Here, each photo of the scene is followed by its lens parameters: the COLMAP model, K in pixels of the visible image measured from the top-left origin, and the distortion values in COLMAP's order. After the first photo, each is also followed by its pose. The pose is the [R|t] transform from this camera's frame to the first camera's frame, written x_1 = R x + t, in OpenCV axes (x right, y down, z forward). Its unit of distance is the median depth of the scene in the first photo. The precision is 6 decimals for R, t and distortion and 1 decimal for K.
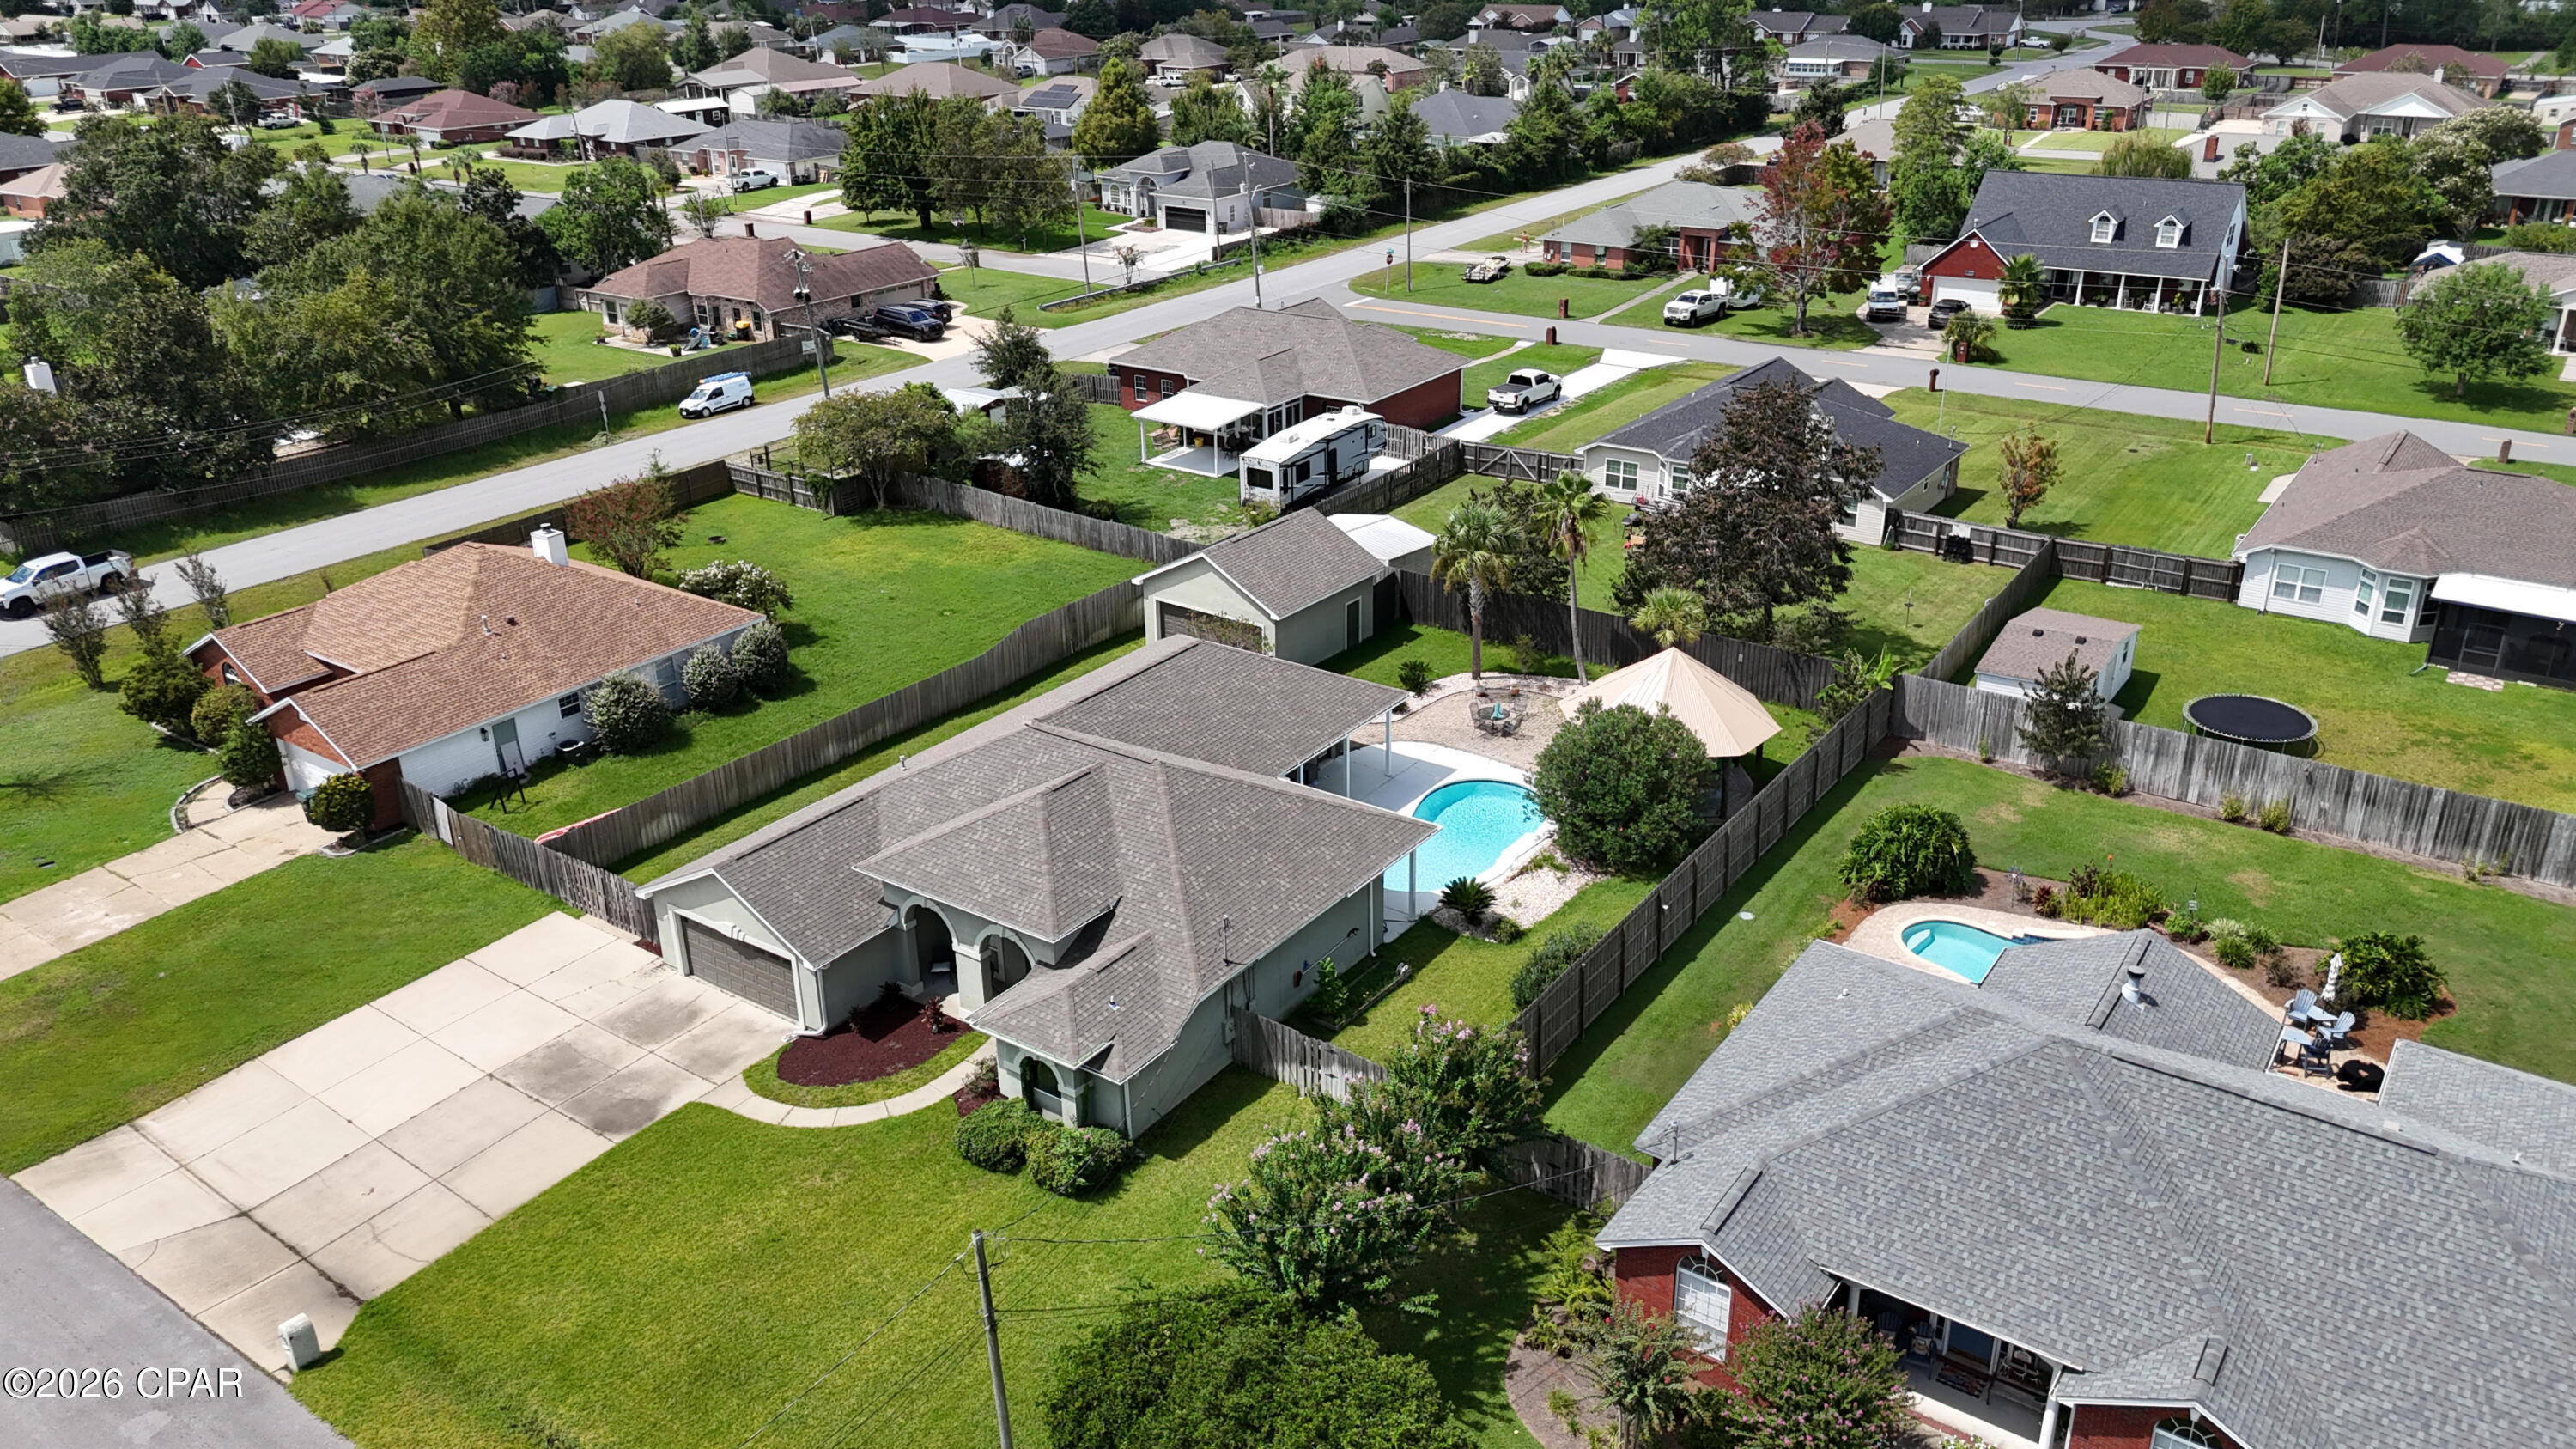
lens RADIAL K [[1899.7, 0, 1294.2], [0, 1899.7, 718.6], [0, 0, 1]] dist [0.073425, -0.070066]
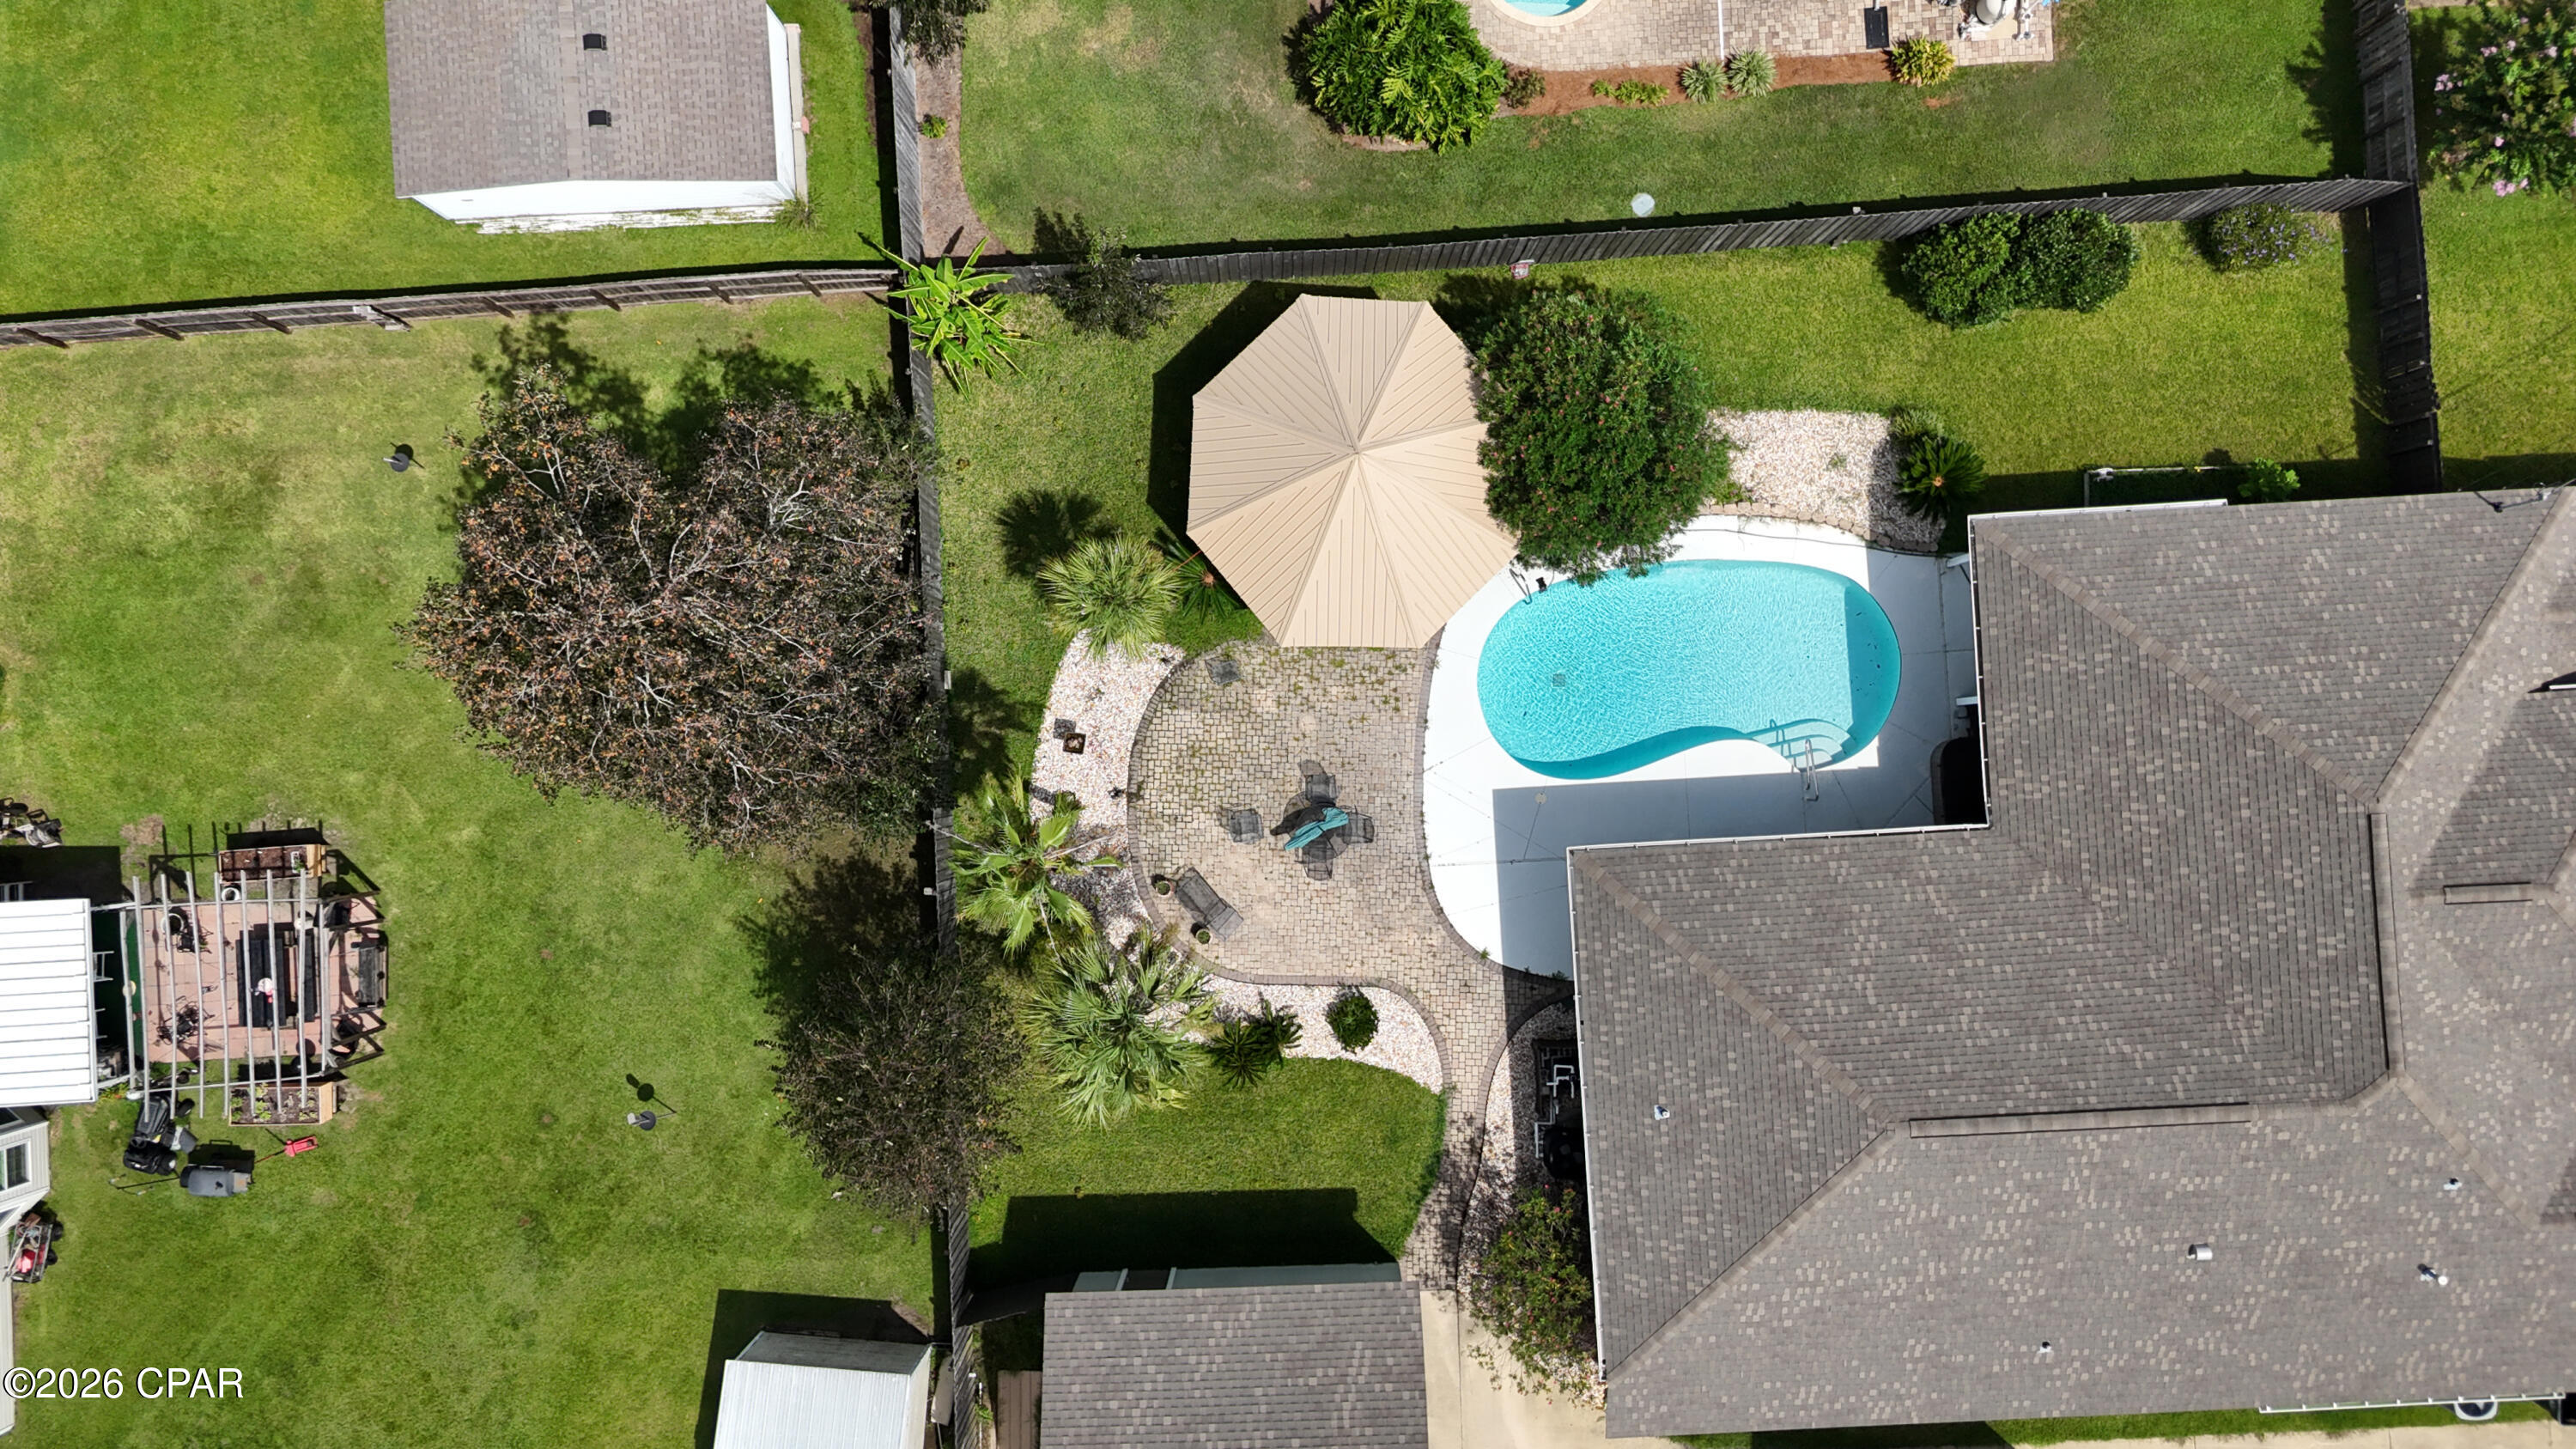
lens RADIAL K [[1899.7, 0, 1294.2], [0, 1899.7, 718.6], [0, 0, 1]] dist [0.073425, -0.070066]
pose [[-0.622260, -0.782074, 0.033950, 0.088170], [0.326375, -0.219772, 0.919337, -0.392782], [-0.711528, 0.583147, 0.392004, 0.569074]]
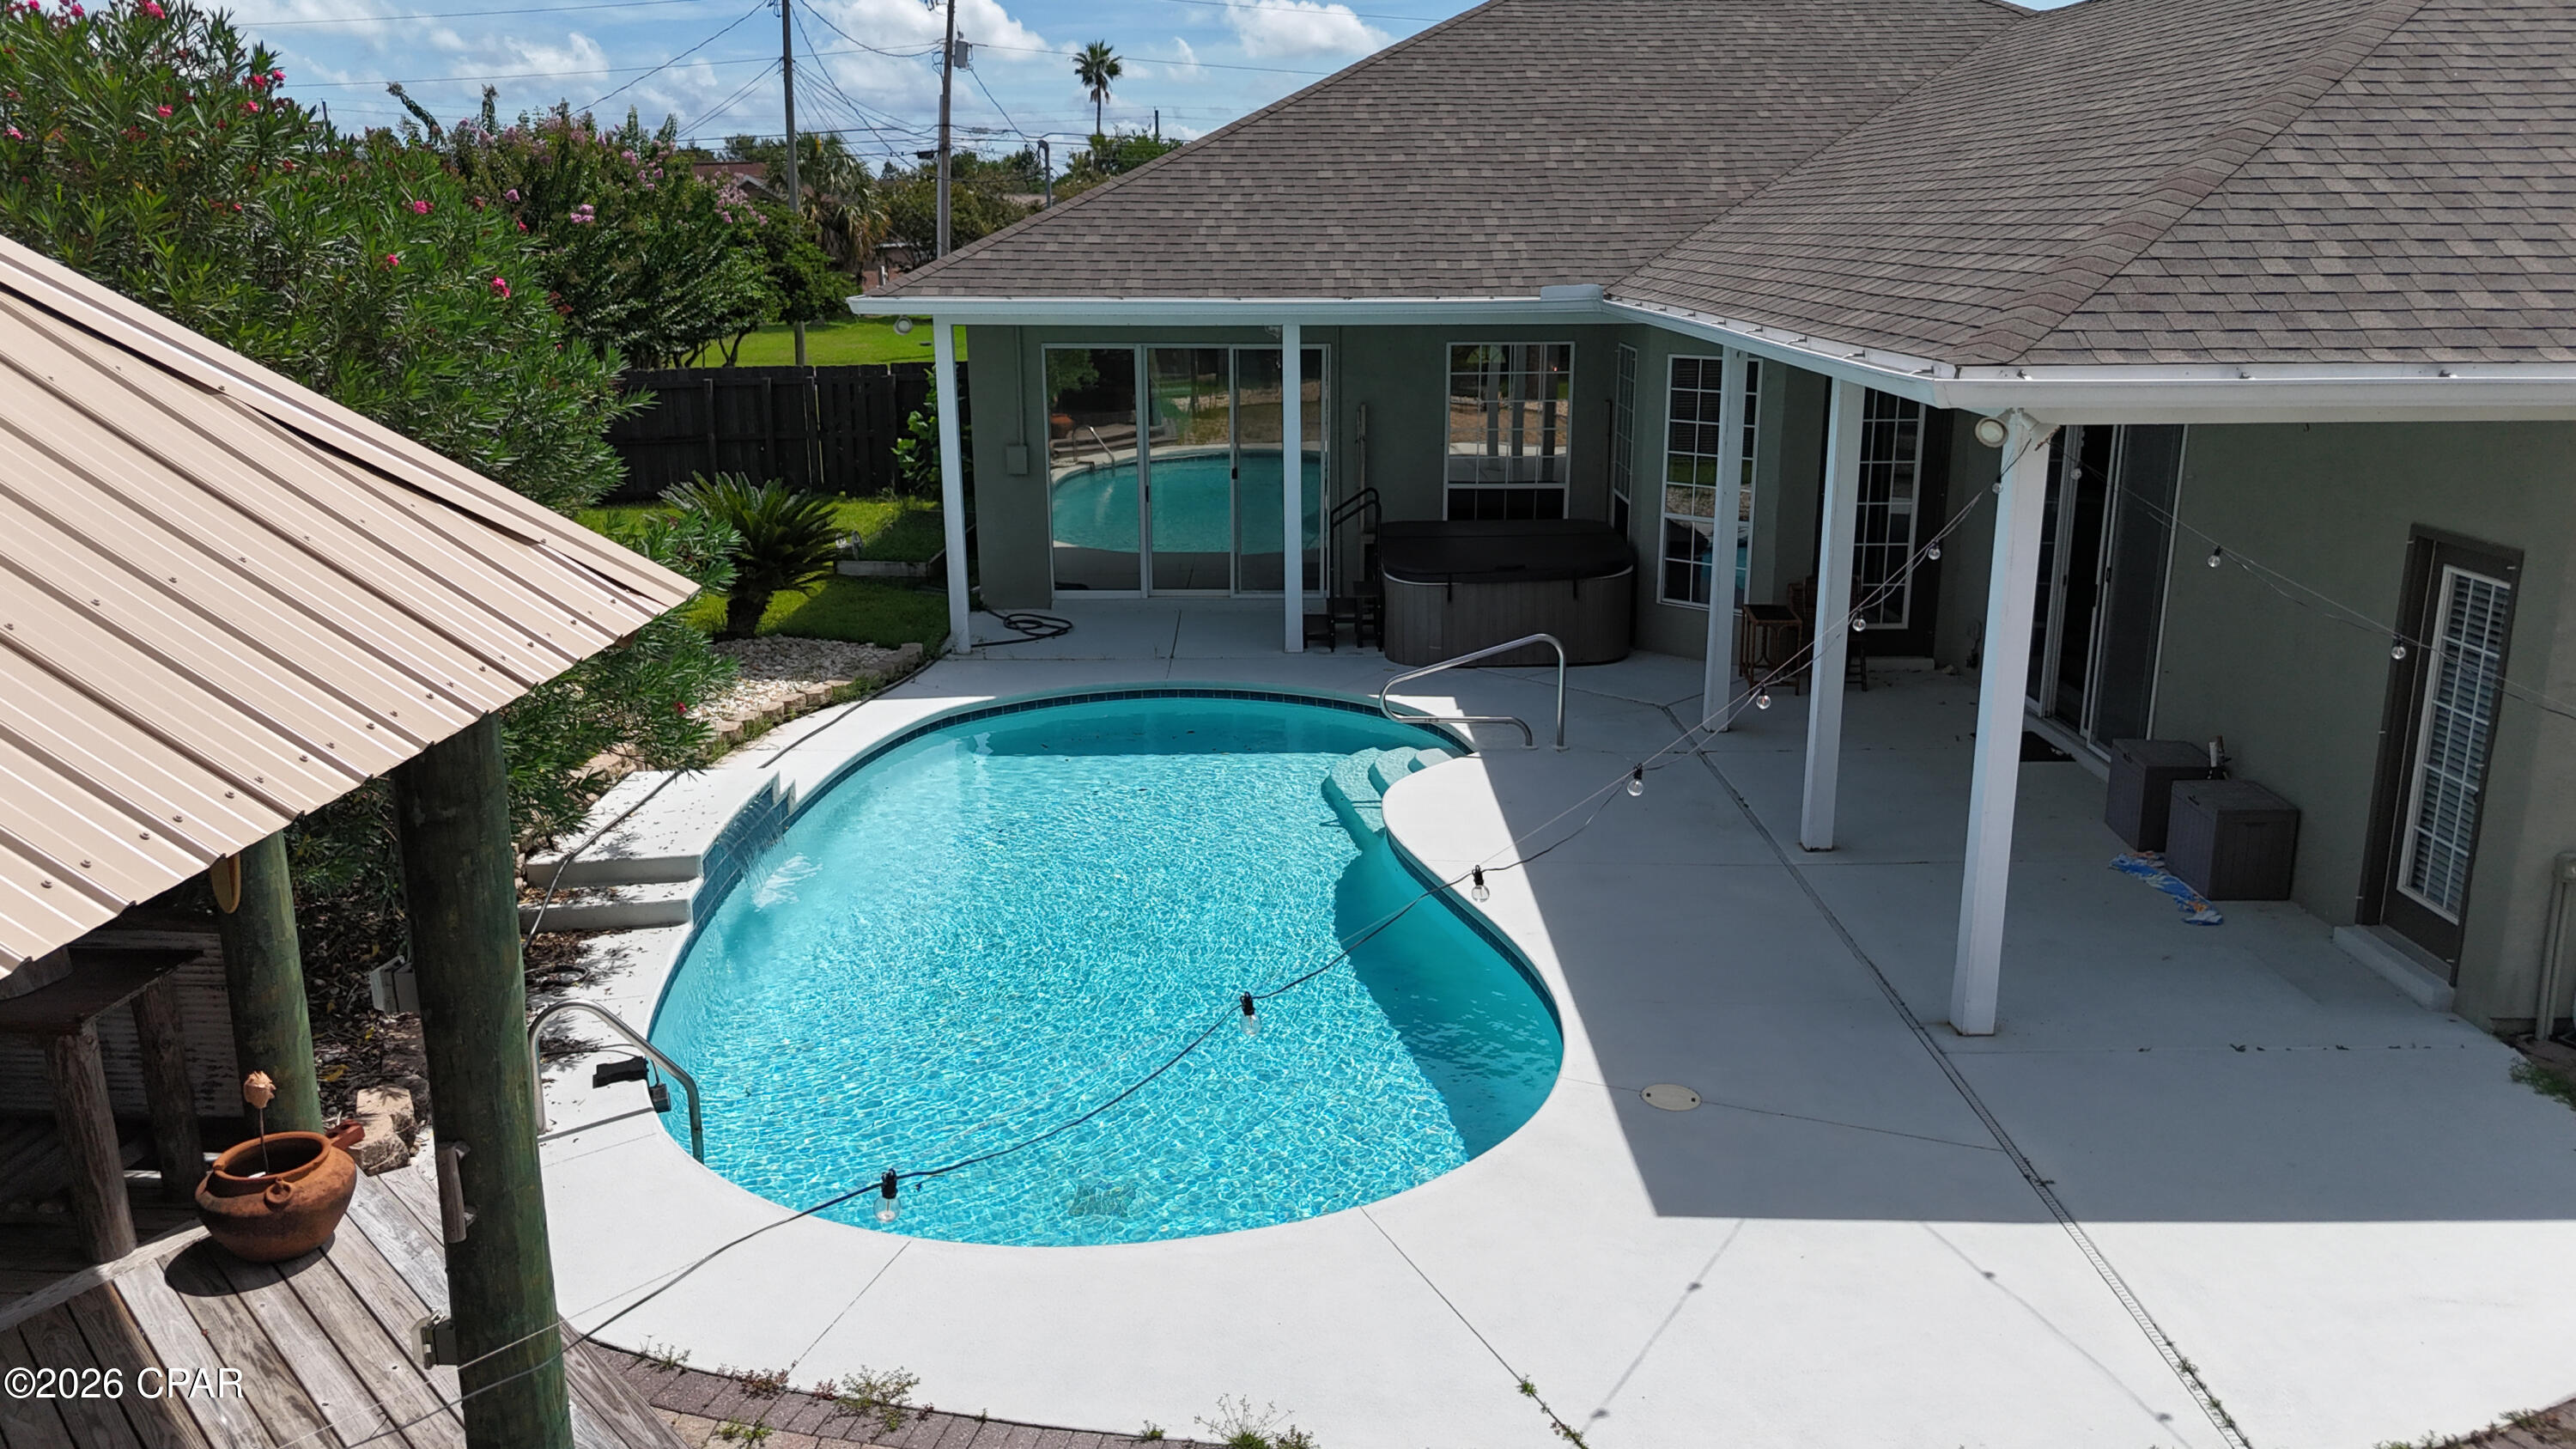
lens RADIAL K [[1912.4, 0, 1296.1], [0, 1912.4, 706.6], [0, 0, 1]] dist [0.068139, -0.069687]
pose [[-0.811767, 0.165232, -0.560118, 0.114501], [-0.218688, 0.803335, 0.553921, -0.037282], [0.541488, 0.572146, -0.615987, 0.745814]]
